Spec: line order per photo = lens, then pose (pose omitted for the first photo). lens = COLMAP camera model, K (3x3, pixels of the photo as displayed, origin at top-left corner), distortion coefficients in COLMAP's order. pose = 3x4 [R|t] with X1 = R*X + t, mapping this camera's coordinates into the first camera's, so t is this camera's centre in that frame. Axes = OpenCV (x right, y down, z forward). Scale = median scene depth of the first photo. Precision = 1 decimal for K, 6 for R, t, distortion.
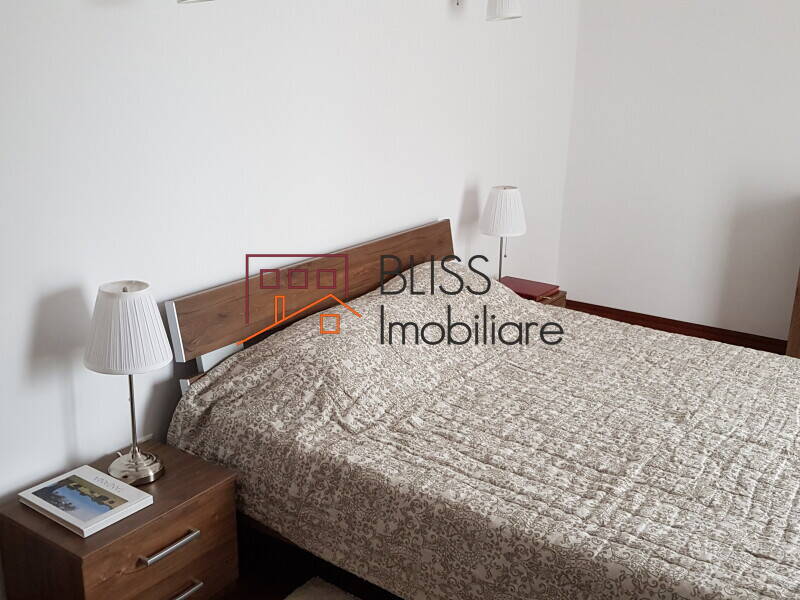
lens RADIAL K [[832.4, 0, 400.0], [0, 832.4, 299.0], [0, 0, 1]] dist [0.001257, 0.000000]
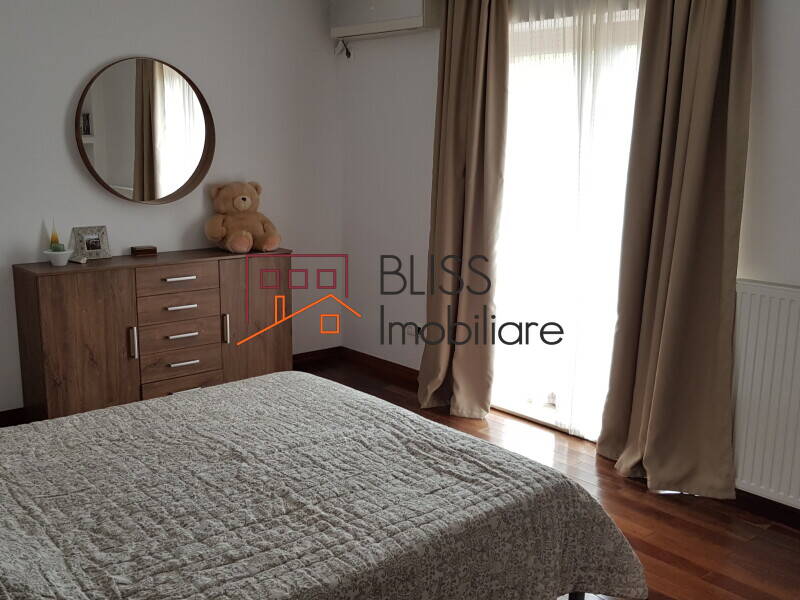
lens RADIAL K [[832.4, 0, 400.0], [0, 832.4, 300.2], [0, 0, 1]] dist [0.001257, 0.000000]
pose [[0.239408, -0.199794, 0.950140, -0.702831], [0.271546, 0.953325, 0.132042, -0.163468], [-0.932173, 0.226395, 0.282486, 0.490057]]
